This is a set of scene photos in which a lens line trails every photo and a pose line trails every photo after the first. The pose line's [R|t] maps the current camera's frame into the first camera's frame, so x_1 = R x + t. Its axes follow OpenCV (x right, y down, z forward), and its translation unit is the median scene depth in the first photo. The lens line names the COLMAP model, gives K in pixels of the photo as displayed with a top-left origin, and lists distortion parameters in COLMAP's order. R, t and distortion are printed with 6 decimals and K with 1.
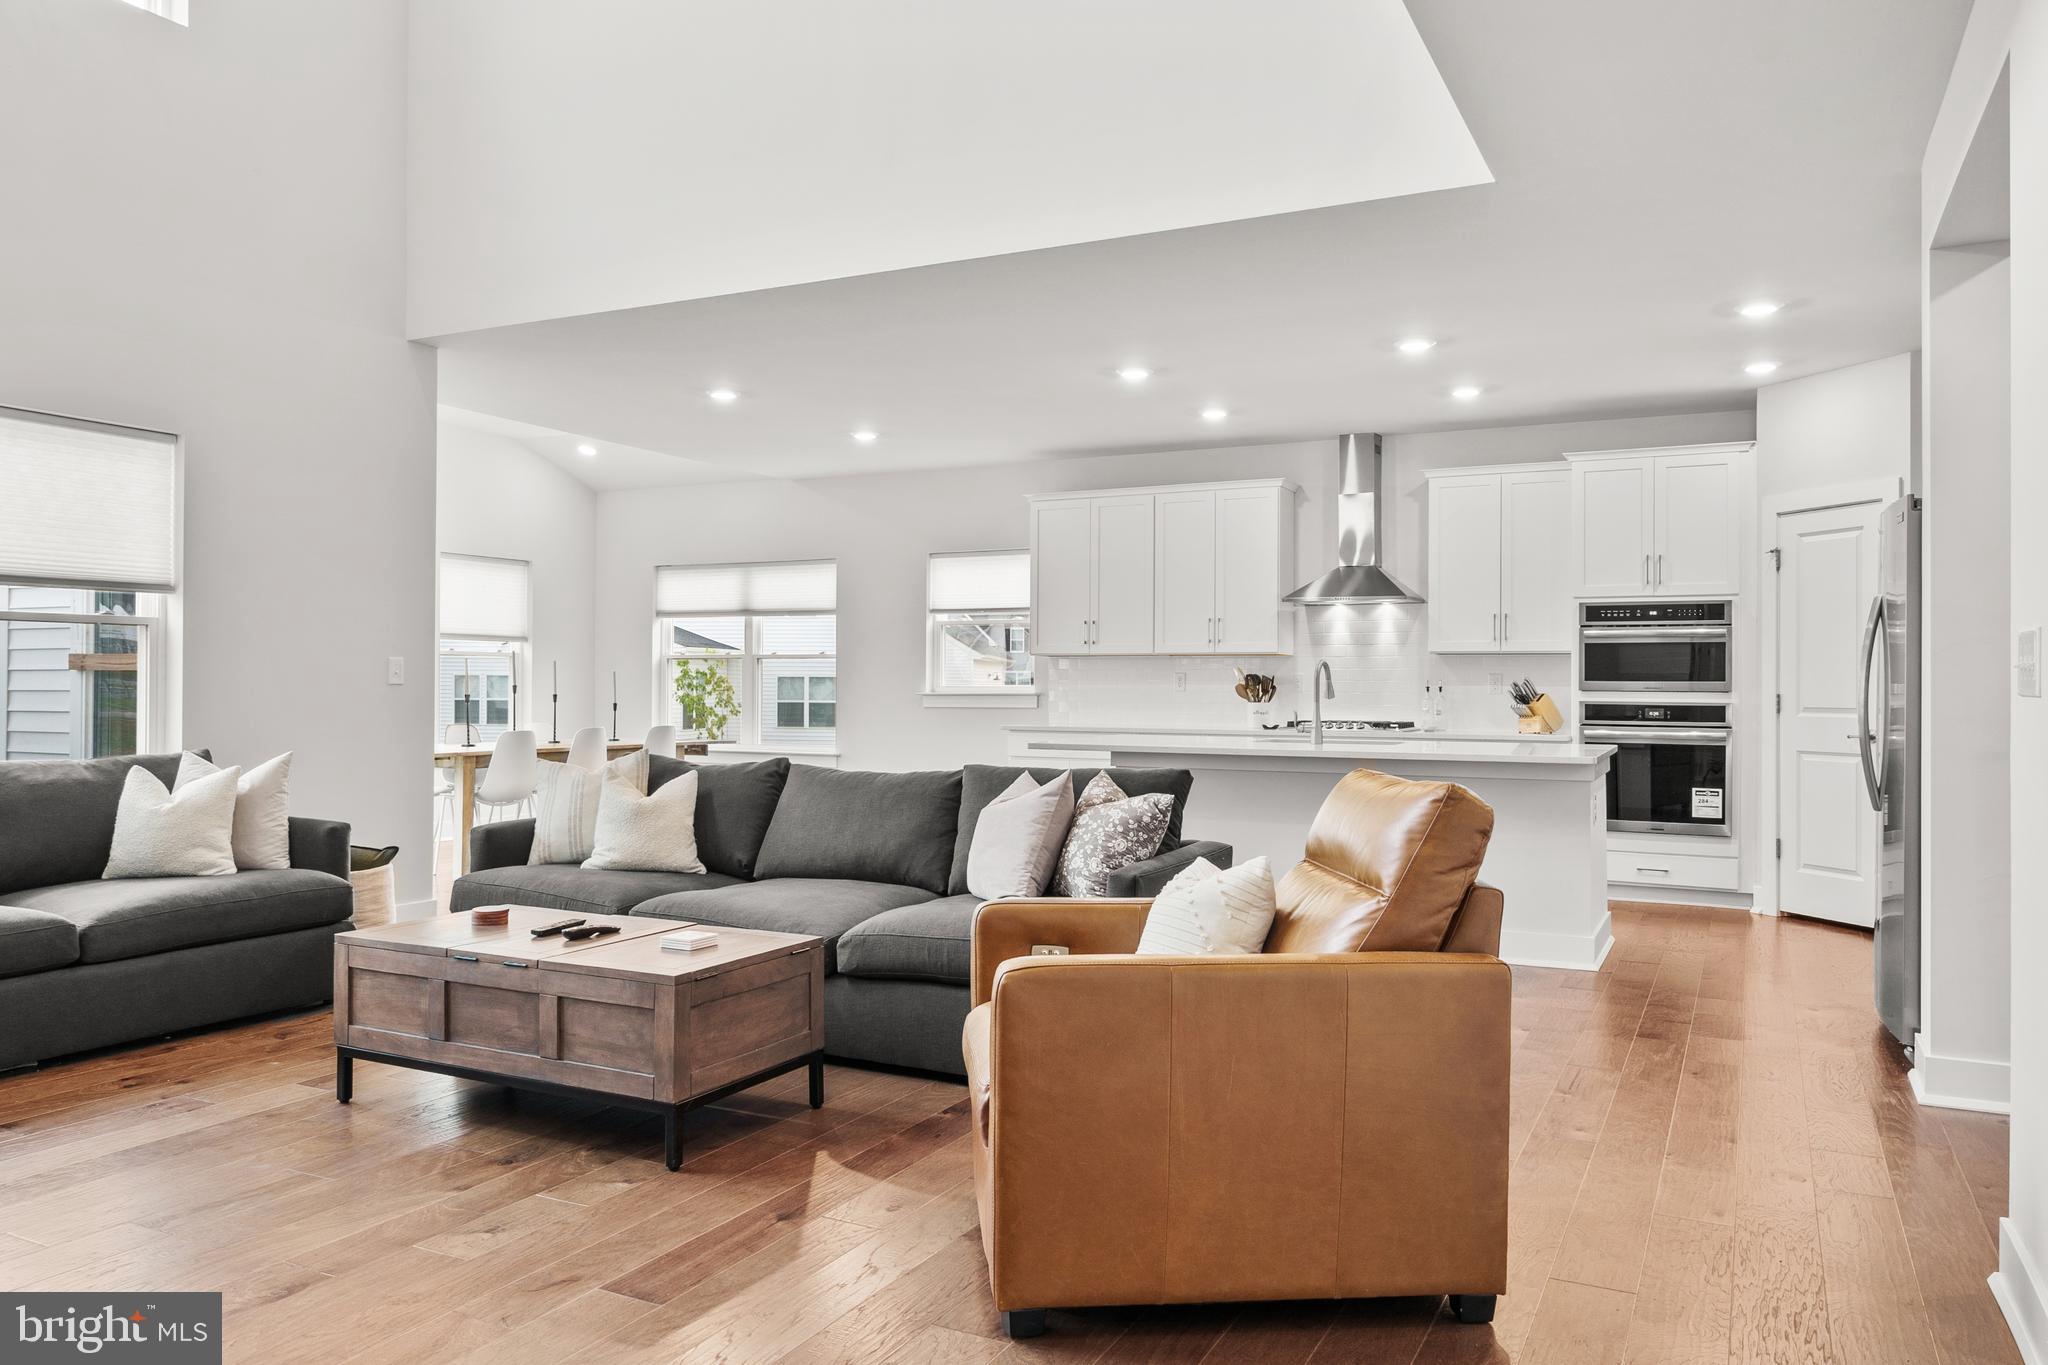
lens RADIAL K [[1446.1, 0, 1023.2], [0, 1446.1, 677.5], [0, 0, 1]] dist [-0.005167, 0.006329]
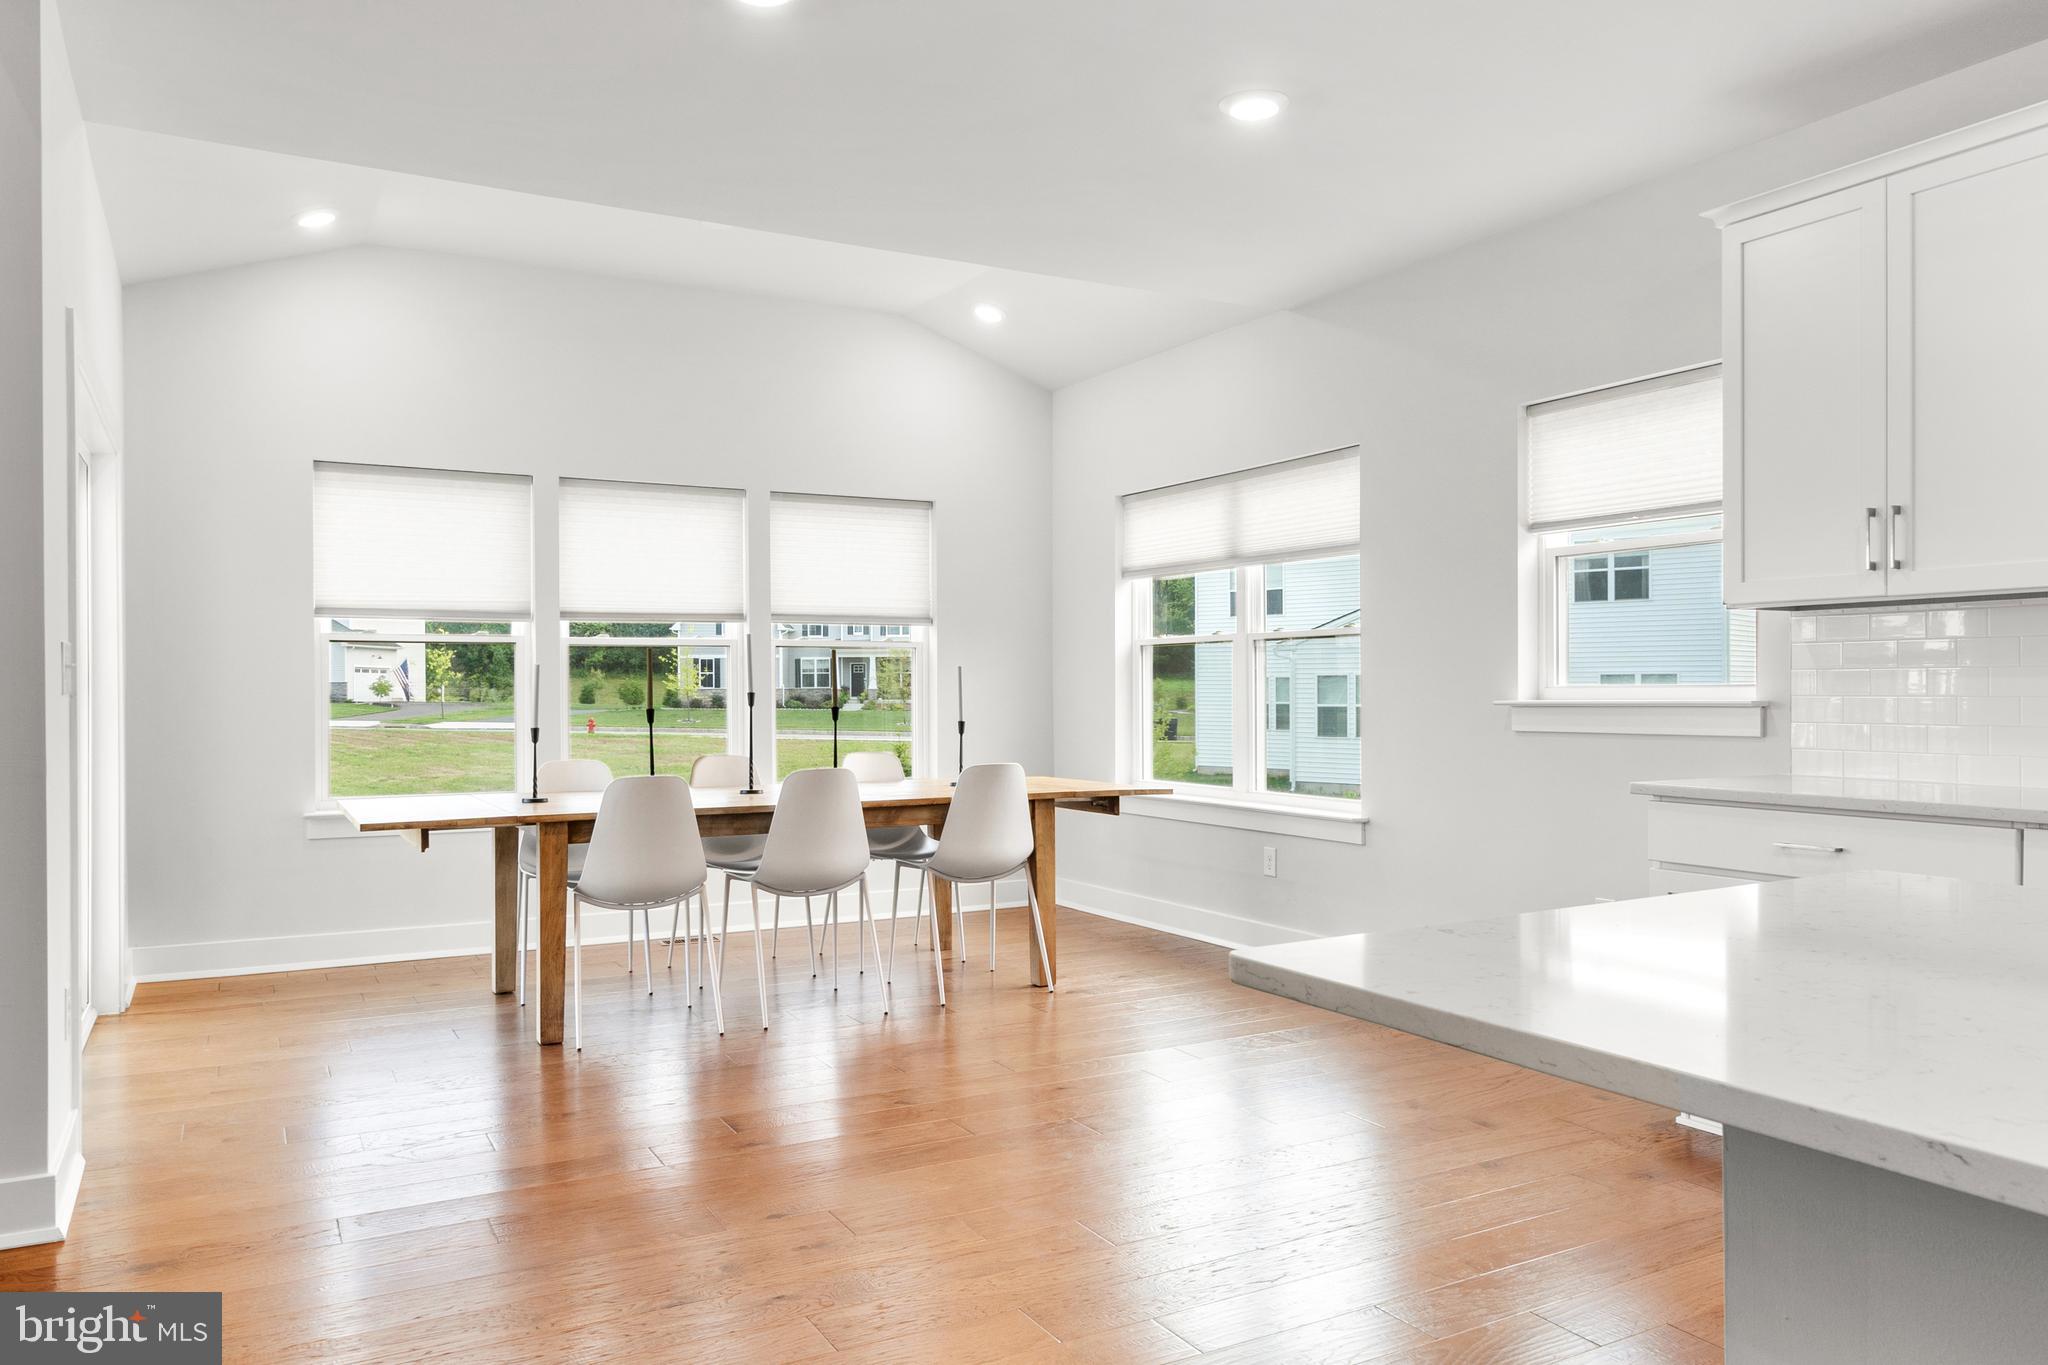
lens RADIAL K [[1446.1, 0, 1025.7], [0, 1446.1, 694.6], [0, 0, 1]] dist [-0.005167, 0.006329]
pose [[0.829282, -0.005907, -0.558798, 0.086699], [0.011985, 0.999902, 0.007217, 0.004409], [0.558701, -0.012682, 0.829272, 0.706310]]
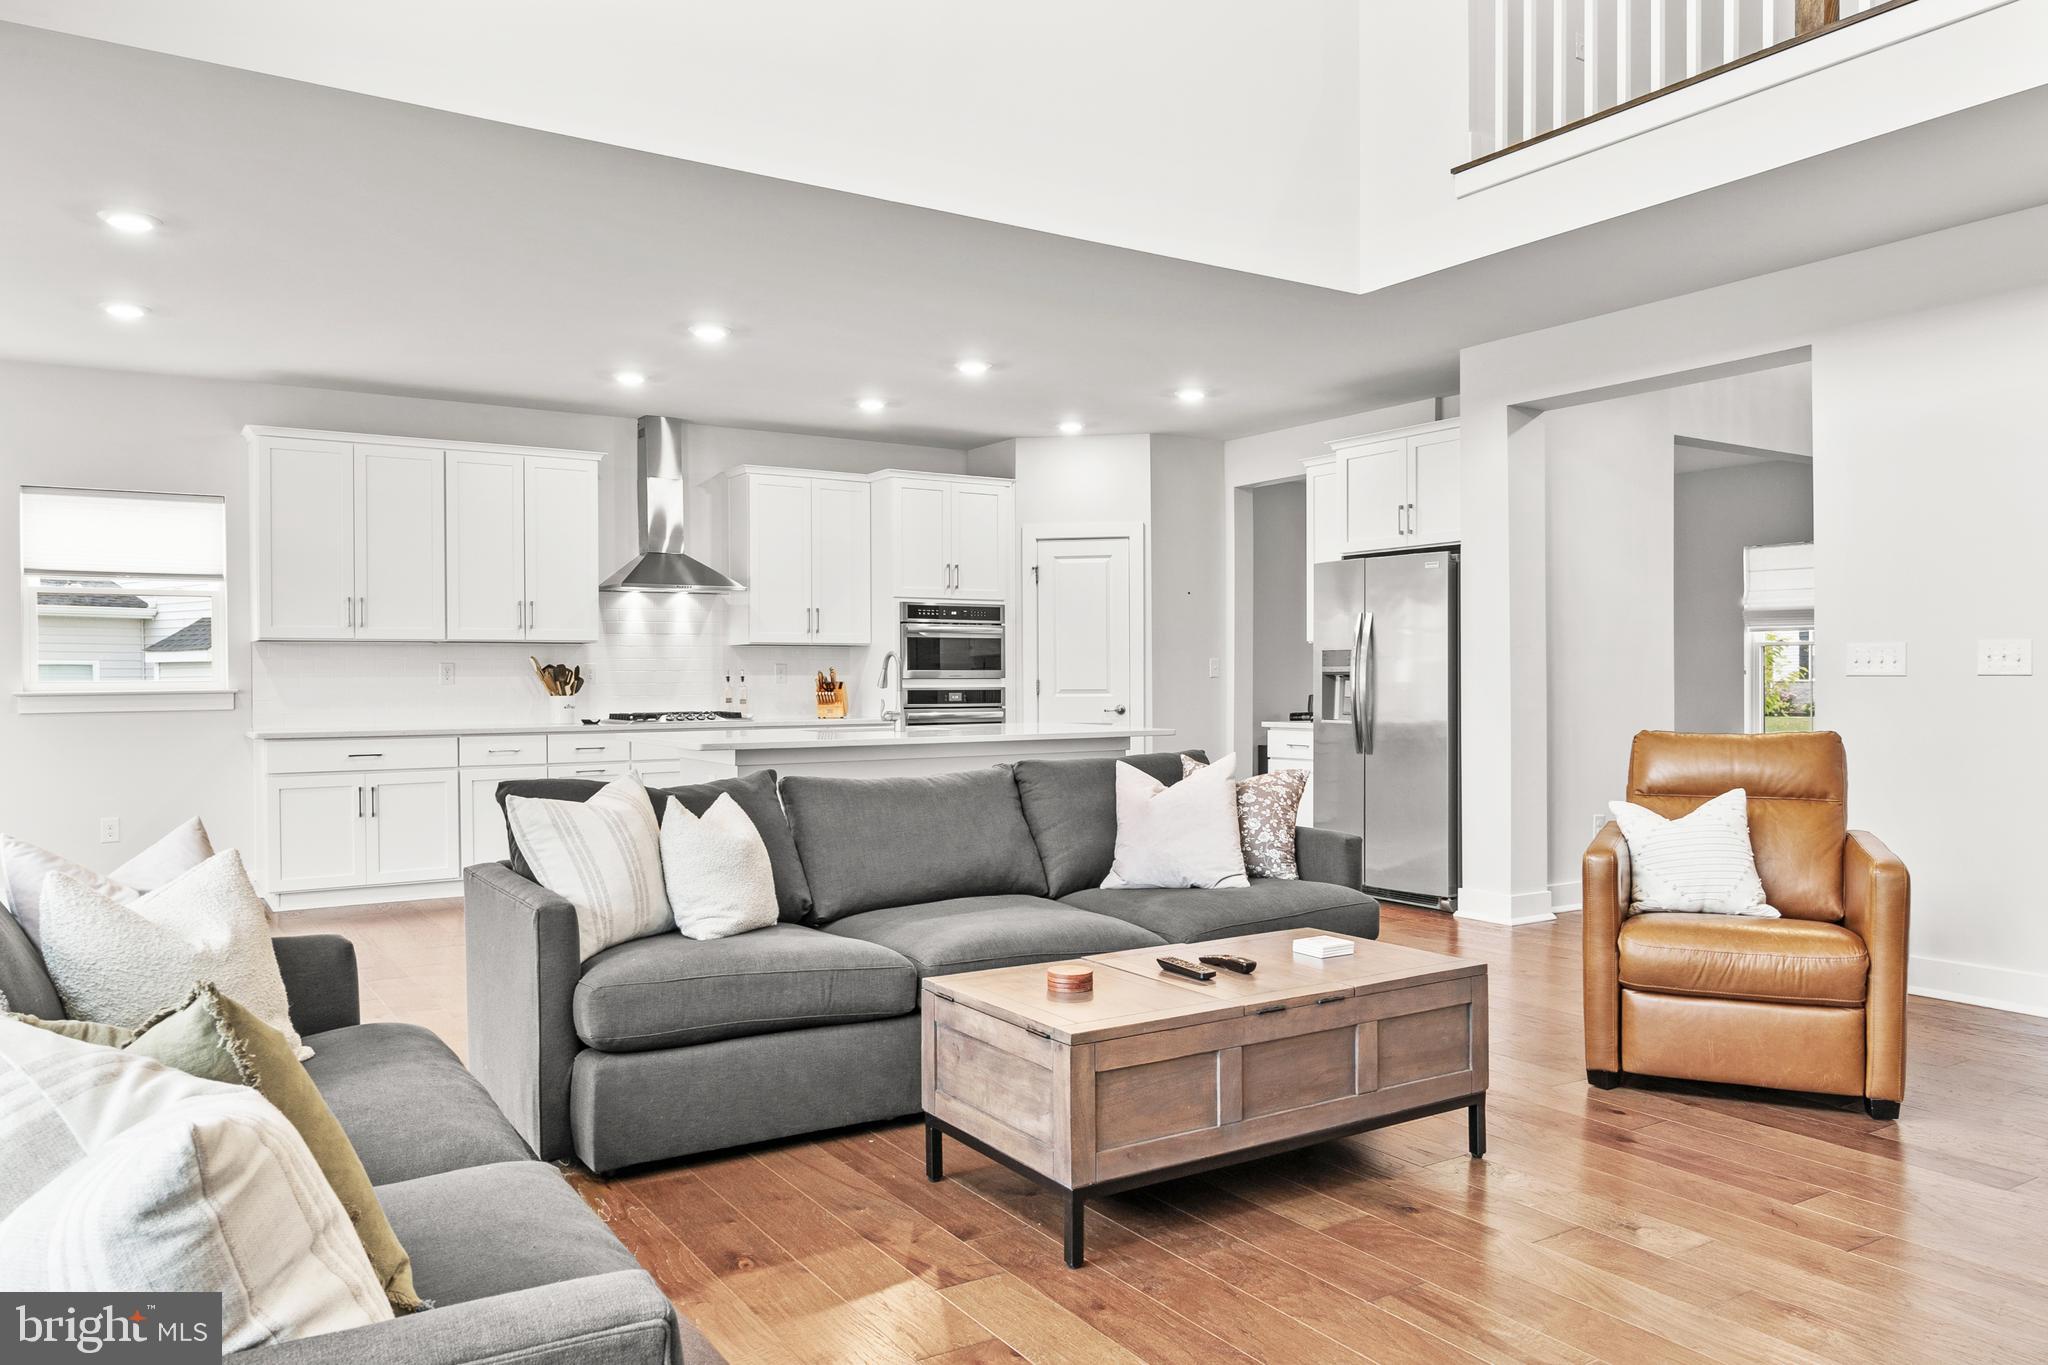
lens RADIAL K [[1446.1, 0, 1036.2], [0, 1446.1, 687.5], [0, 0, 1]] dist [-0.005167, 0.006329]
pose [[0.500135, -0.014524, 0.865825, -0.566744], [0.002173, 0.999877, 0.015518, -0.001462], [-0.865944, -0.005880, 0.500106, 0.342675]]
